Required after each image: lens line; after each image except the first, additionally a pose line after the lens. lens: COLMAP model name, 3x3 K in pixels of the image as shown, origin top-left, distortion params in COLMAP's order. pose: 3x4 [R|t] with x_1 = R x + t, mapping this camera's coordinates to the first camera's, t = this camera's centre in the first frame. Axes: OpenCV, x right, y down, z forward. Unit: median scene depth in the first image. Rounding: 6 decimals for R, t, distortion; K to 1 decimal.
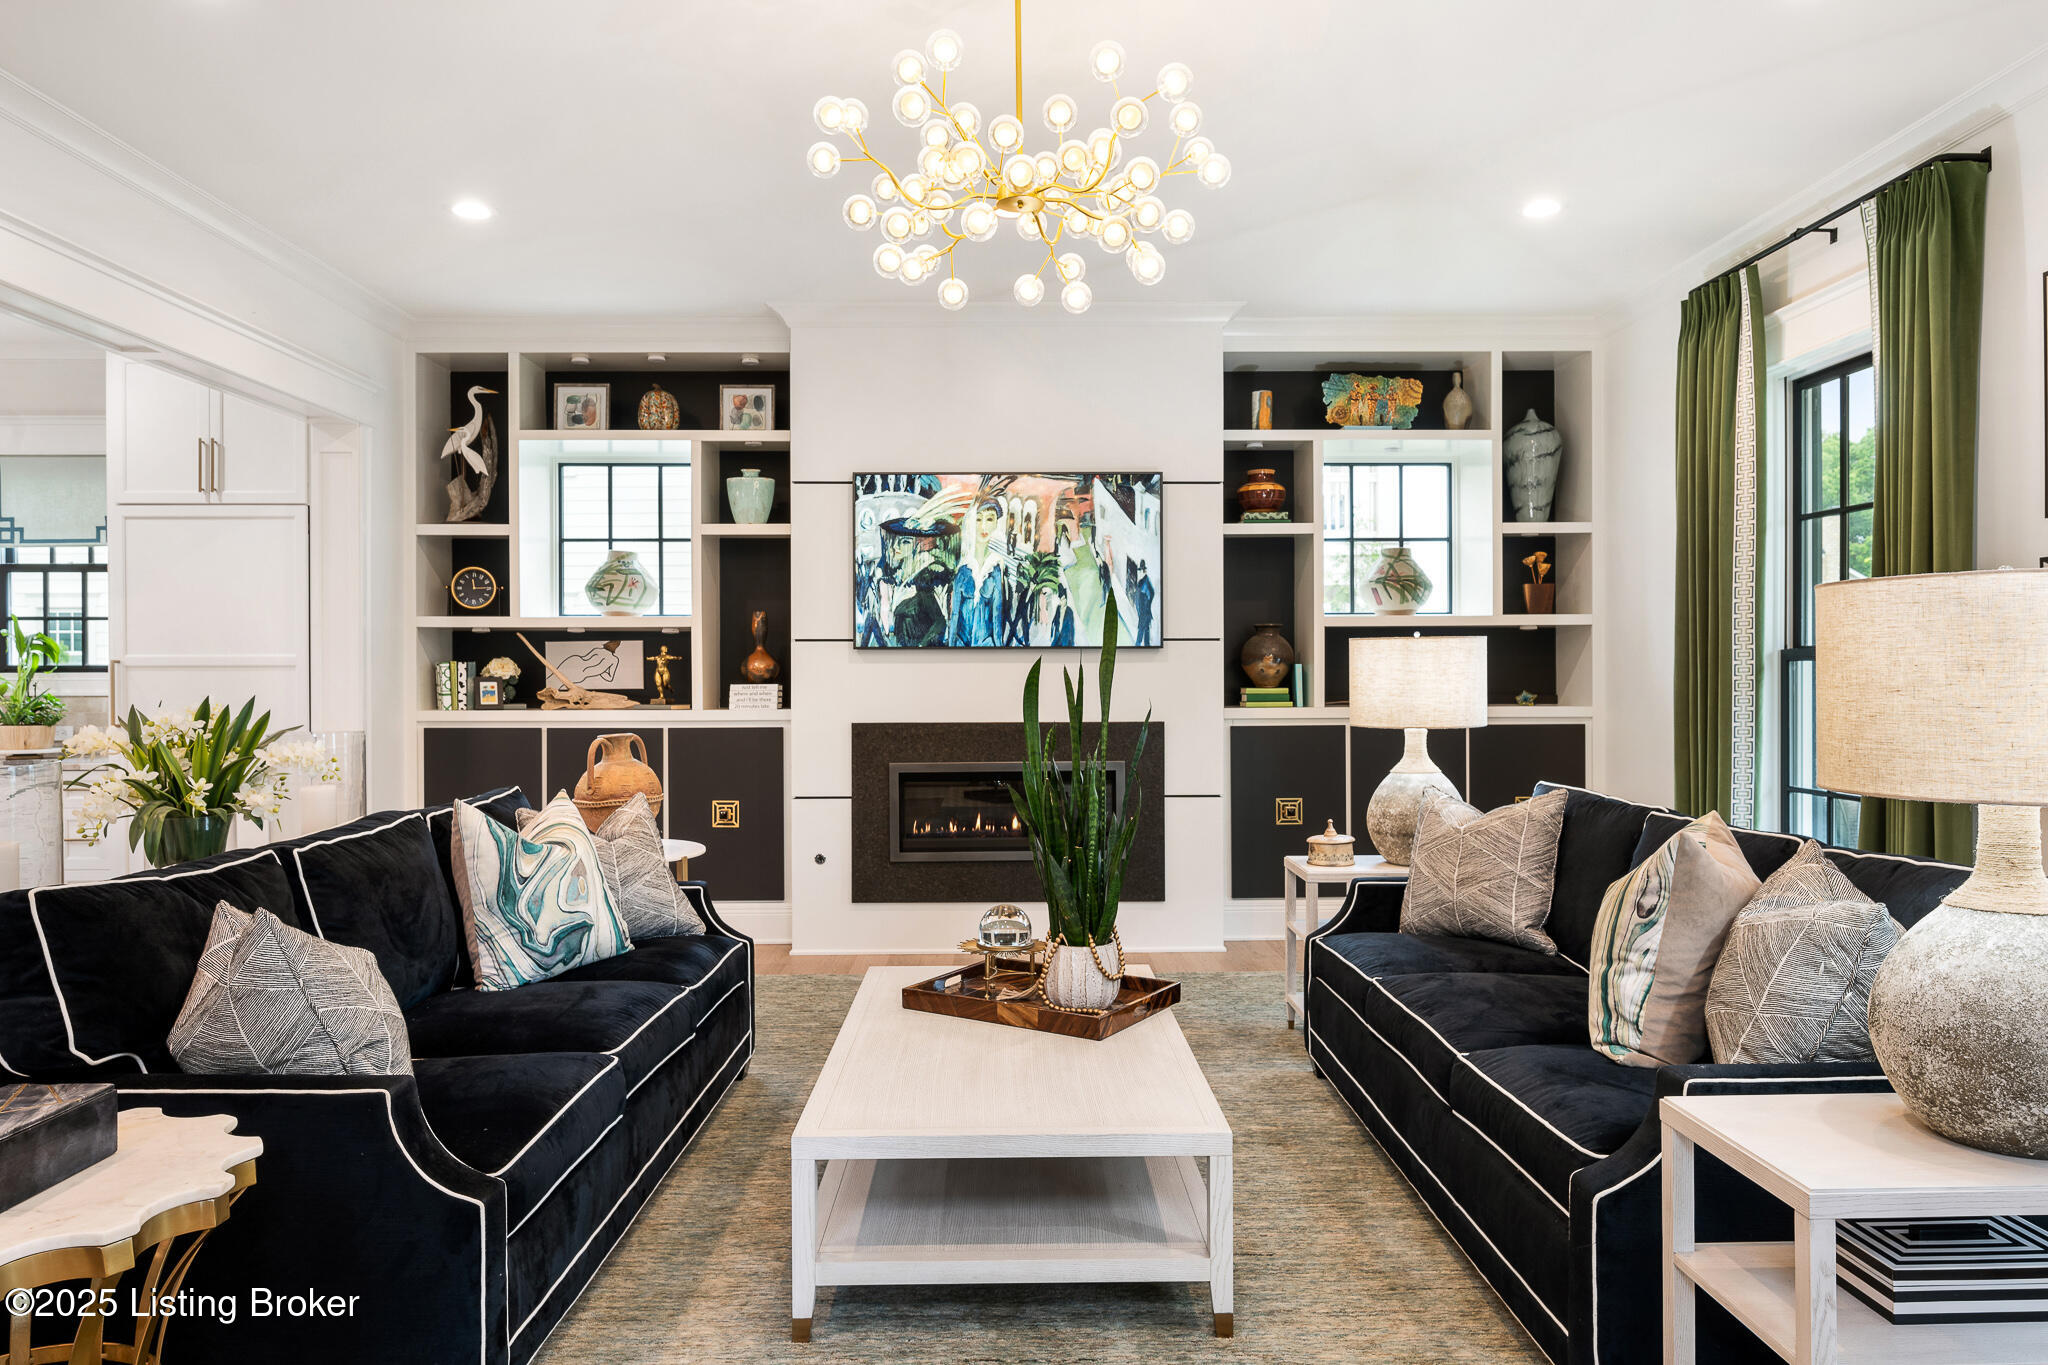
lens RADIAL K [[1306.4, 0, 1024.0], [0, 1306.4, 682.5], [0, 0, 1]] dist [-0.001352, 0.000540]
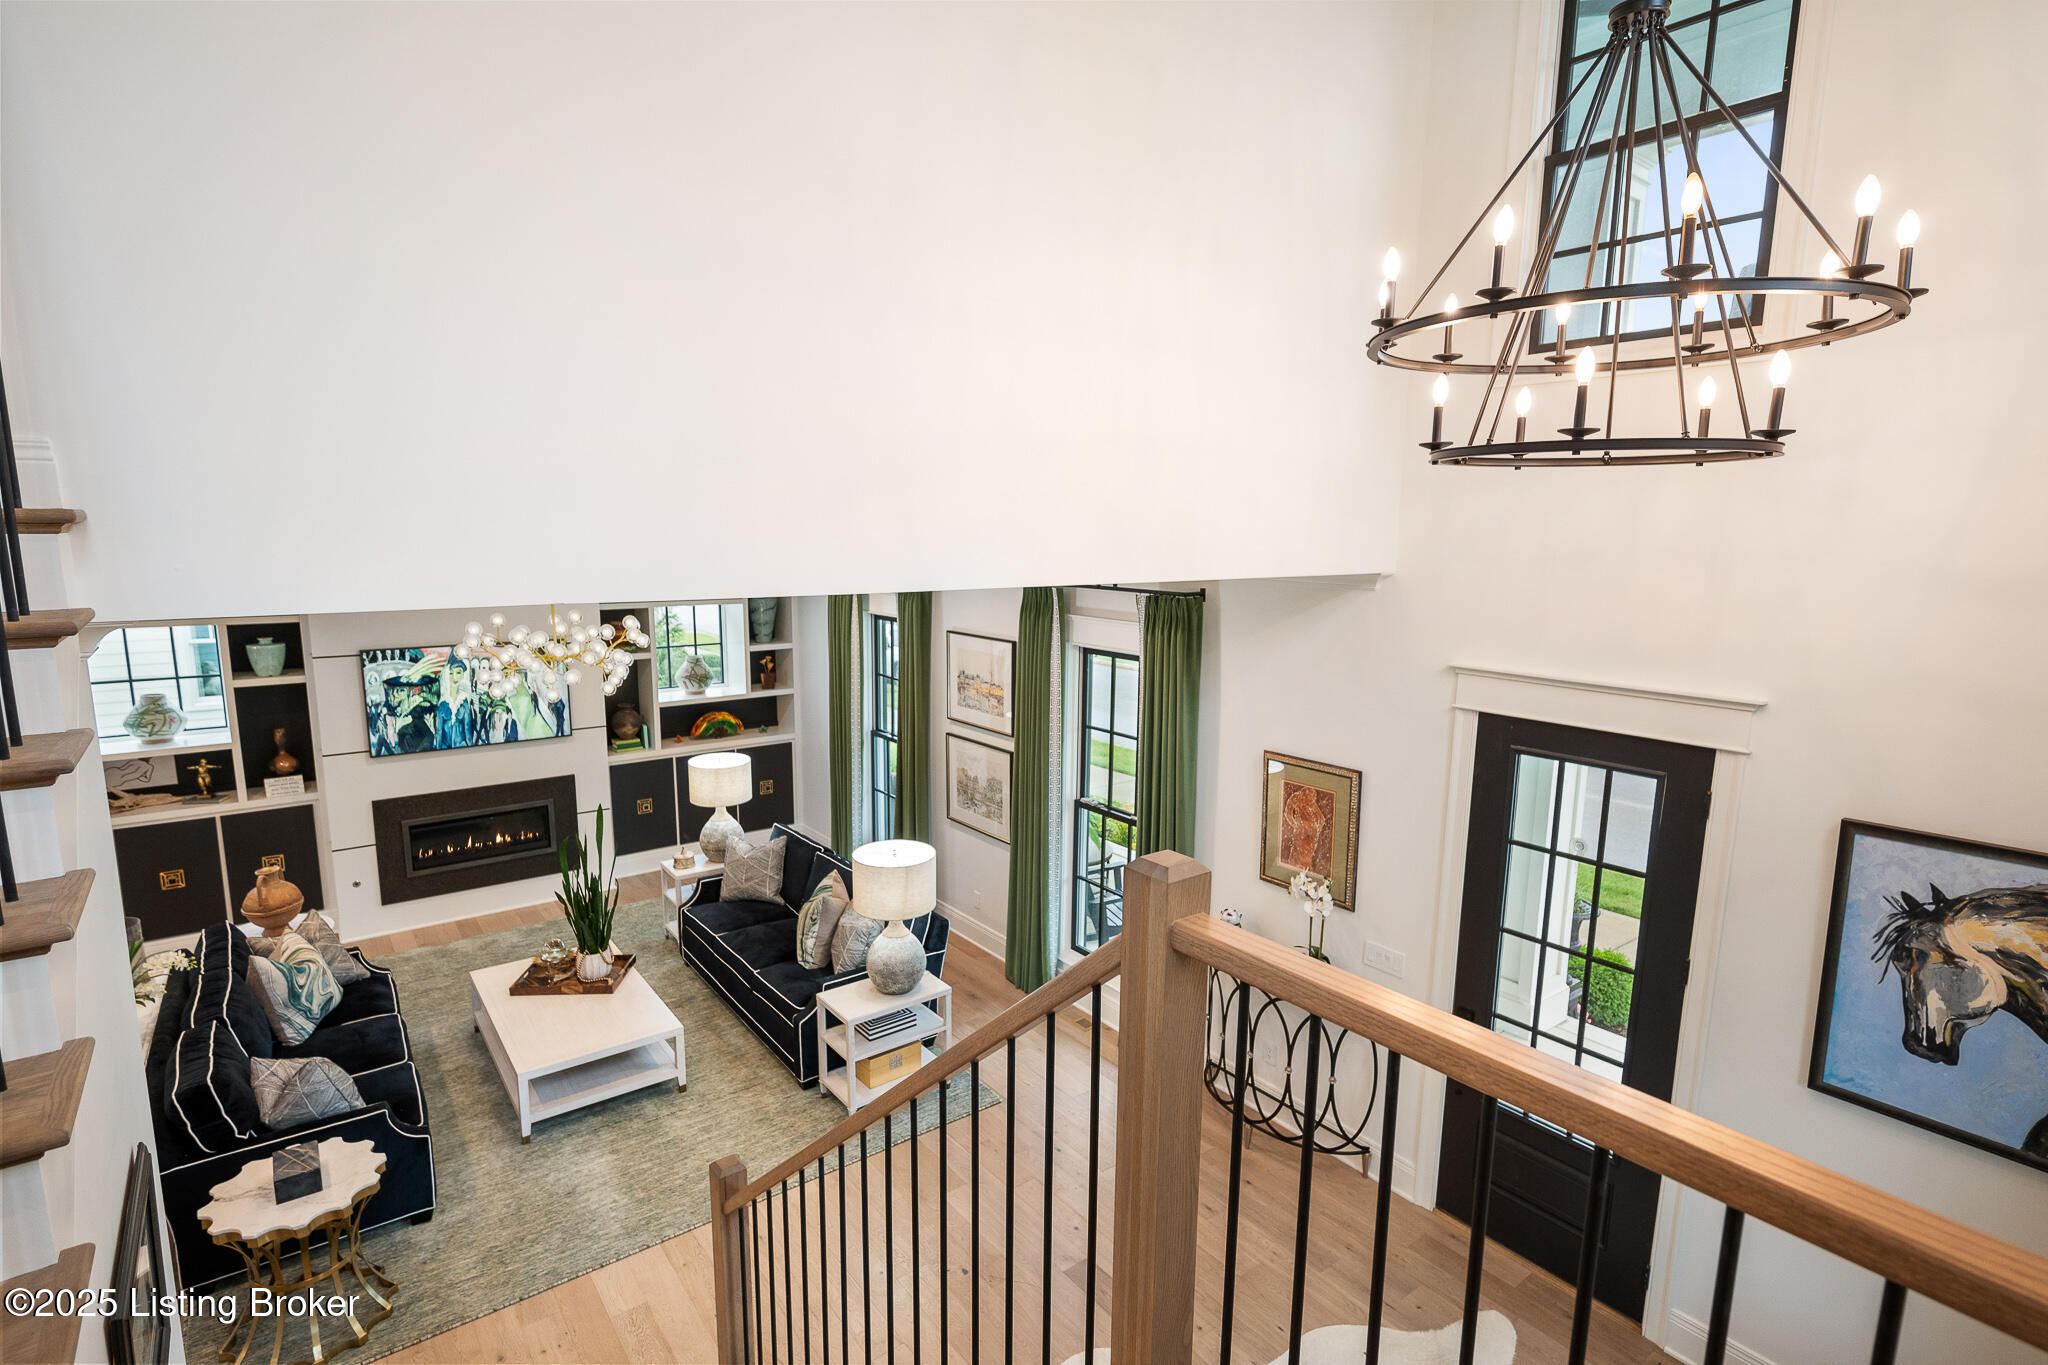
lens RADIAL K [[1005.9, 0, 1024.0], [0, 1005.9, 682.5], [0, 0, 1]] dist [-0.000848, -0.000276]
pose [[0.806017, -0.081278, 0.586285, -0.201258], [-0.010961, 0.988307, 0.152081, -0.319439], [-0.591790, -0.129007, 0.795702, -0.475942]]
